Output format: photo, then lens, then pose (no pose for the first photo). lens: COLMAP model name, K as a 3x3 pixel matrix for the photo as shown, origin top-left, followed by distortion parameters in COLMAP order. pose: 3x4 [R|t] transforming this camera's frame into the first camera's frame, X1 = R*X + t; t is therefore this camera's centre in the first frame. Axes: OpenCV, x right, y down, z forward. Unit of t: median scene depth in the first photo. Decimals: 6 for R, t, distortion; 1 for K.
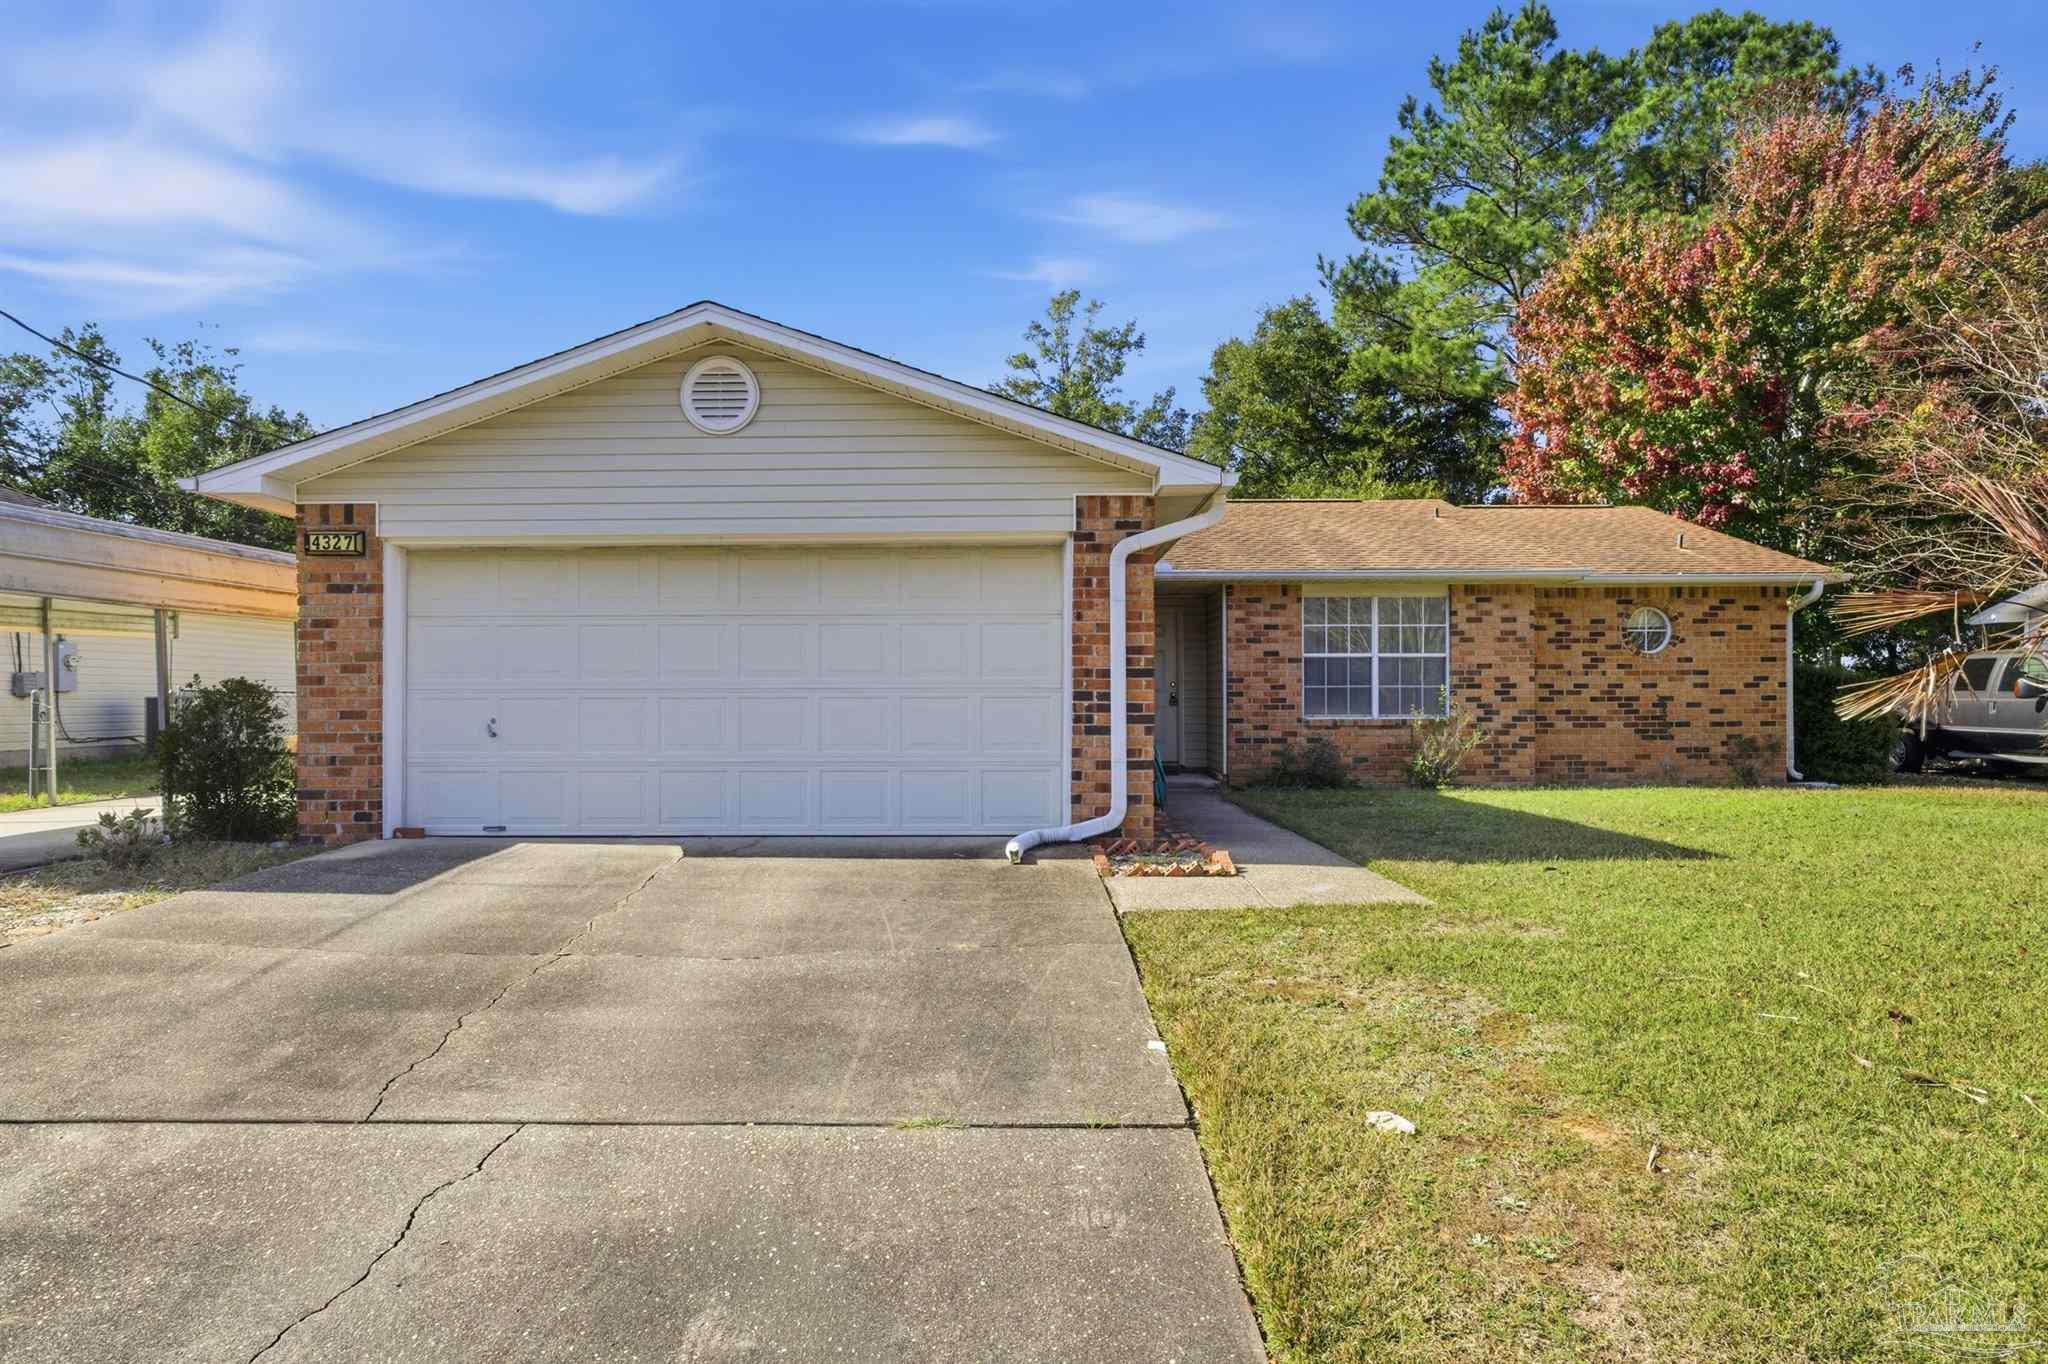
lens RADIAL K [[1187.0, 0, 1021.9], [0, 1187.0, 661.9], [0, 0, 1]] dist [-0.030081, 0.026629]
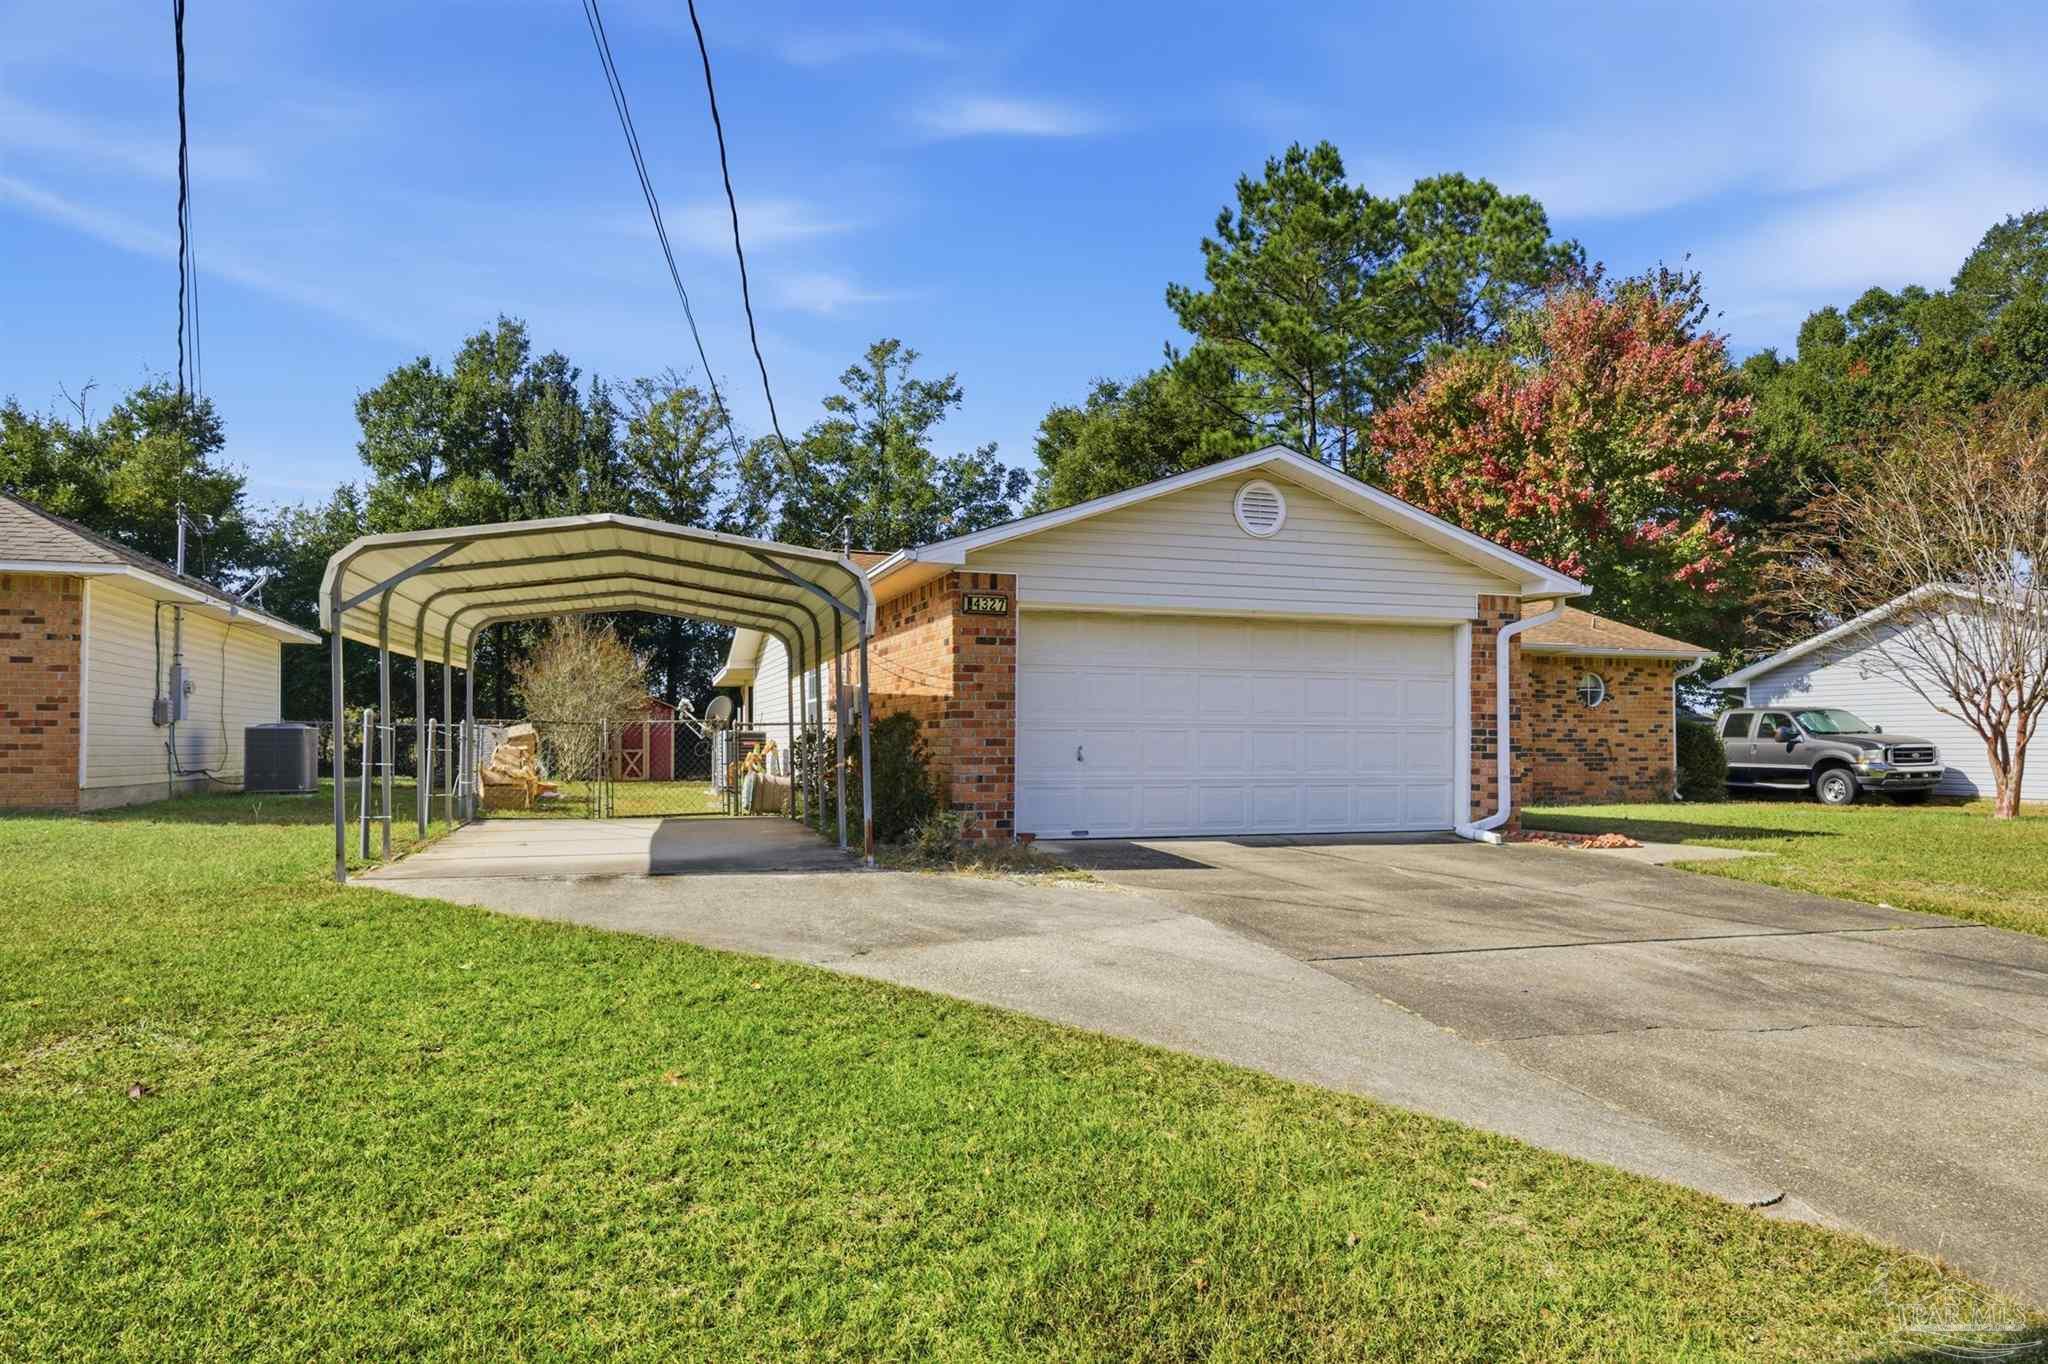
lens RADIAL K [[1249.0, 0, 1028.1], [0, 1249.0, 661.8], [0, 0, 1]] dist [-0.004704, -0.000147]
pose [[0.947824, 0.027517, 0.317604, -0.553983], [-0.016867, 0.999201, -0.036234, 0.004122], [-0.318347, 0.028986, 0.947531, -0.155639]]
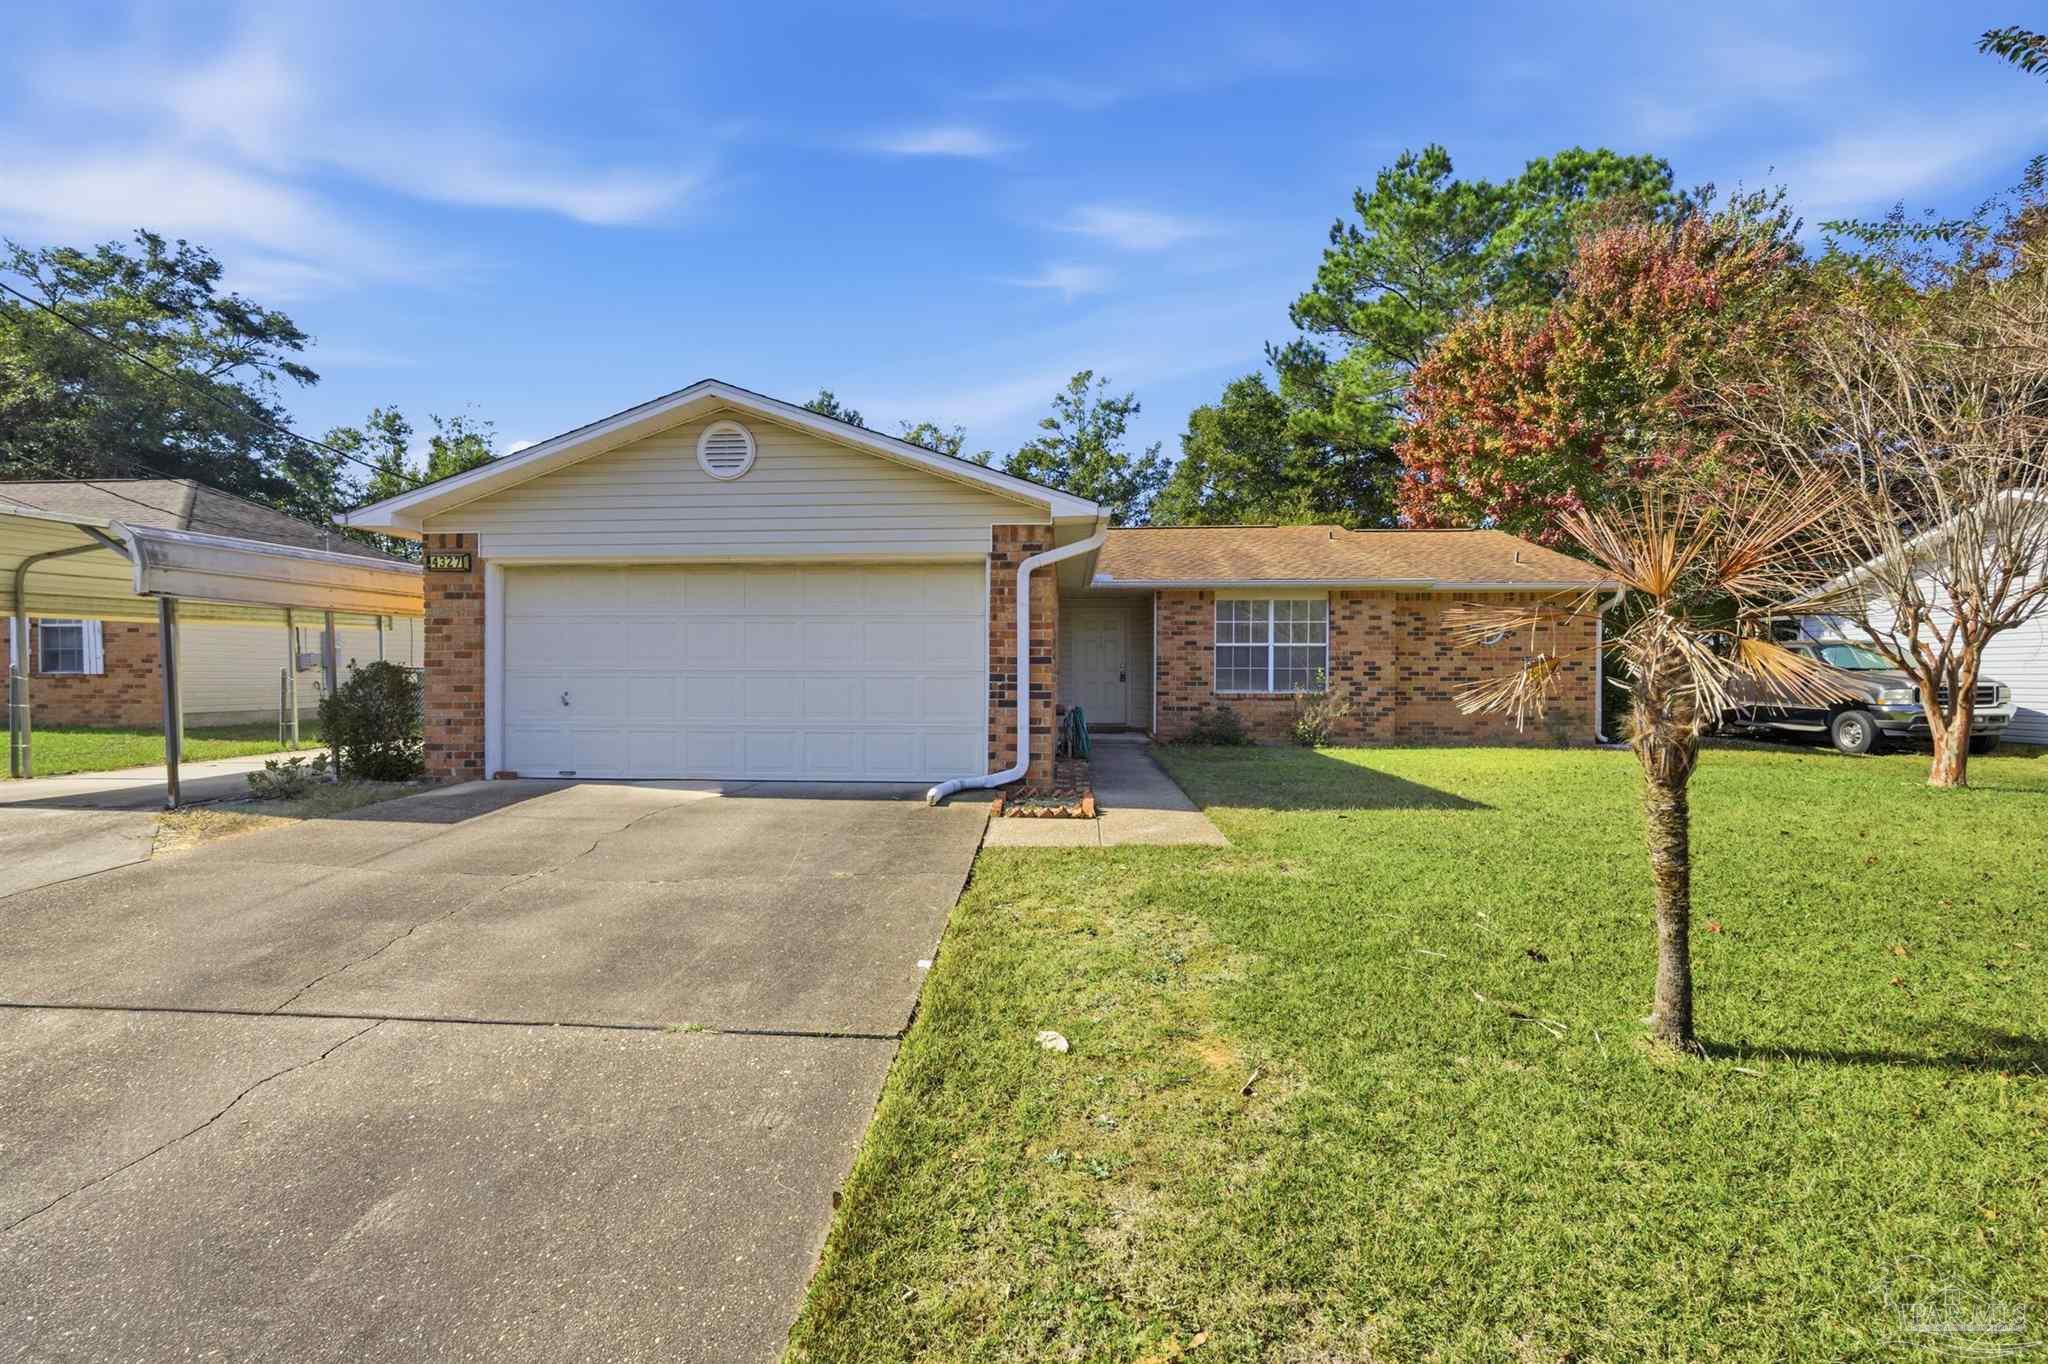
lens RADIAL K [[866.3, 0, 1021.4], [0, 866.3, 656.1], [0, 0, 1]] dist [-0.019787, 0.006742]
pose [[0.998367, 0.004090, -0.056986, 0.076813], [-0.003342, 0.999907, 0.013208, -0.004650], [0.057034, -0.012996, 0.998288, 0.026289]]
